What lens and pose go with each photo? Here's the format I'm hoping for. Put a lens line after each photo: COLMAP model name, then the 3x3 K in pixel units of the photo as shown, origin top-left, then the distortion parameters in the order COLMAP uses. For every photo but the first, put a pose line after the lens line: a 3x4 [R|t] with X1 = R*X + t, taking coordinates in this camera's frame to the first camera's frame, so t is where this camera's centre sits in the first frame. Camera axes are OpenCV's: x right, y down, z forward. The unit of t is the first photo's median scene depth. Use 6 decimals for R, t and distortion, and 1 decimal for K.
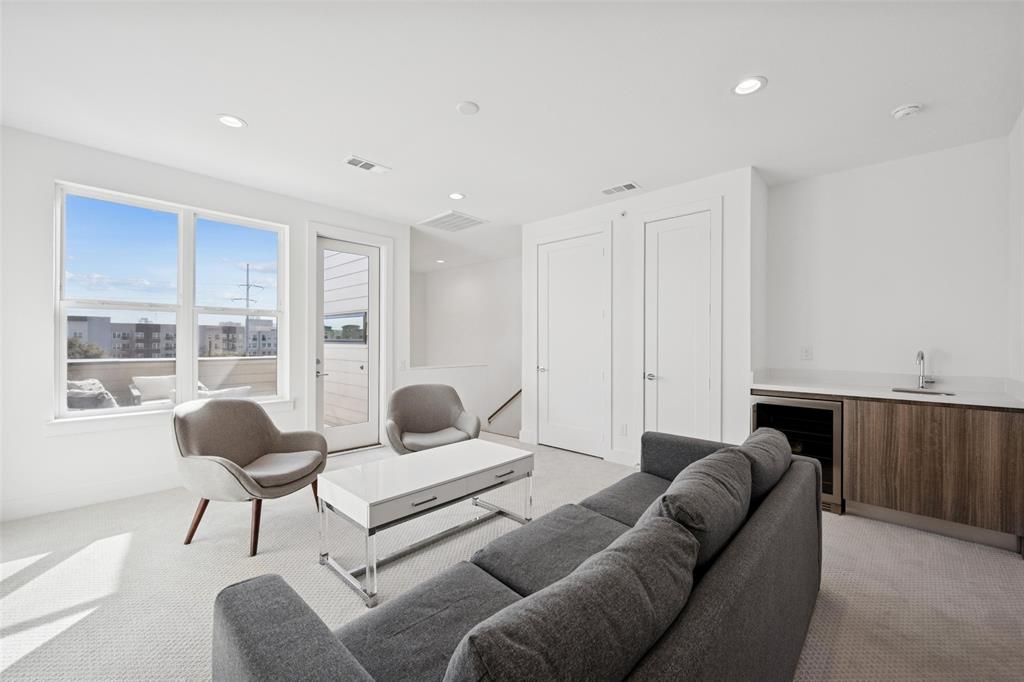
lens RADIAL K [[408.1, 0, 512.0], [0, 408.1, 341.0], [0, 0, 1]] dist [-0.000007, -0.000035]
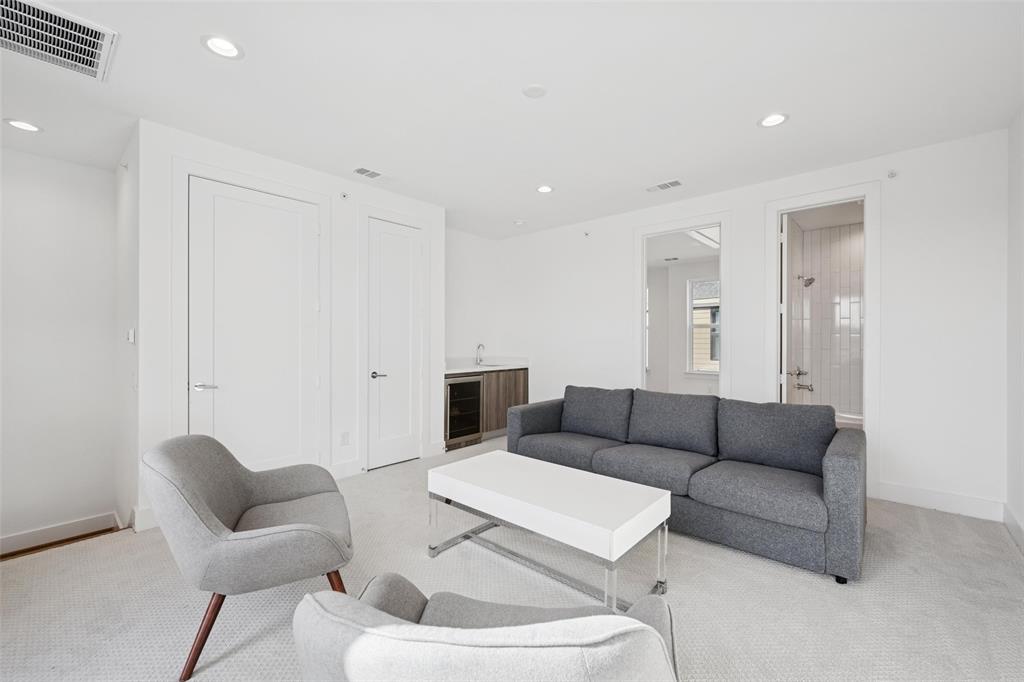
lens RADIAL K [[408.1, 0, 512.0], [0, 408.1, 341.0], [0, 0, 1]] dist [-0.000007, -0.000035]
pose [[-0.015659, -0.005772, 0.999861, -0.875548], [-0.004718, 0.999973, 0.005699, -0.003208], [-0.999866, -0.004628, -0.015685, 0.895442]]
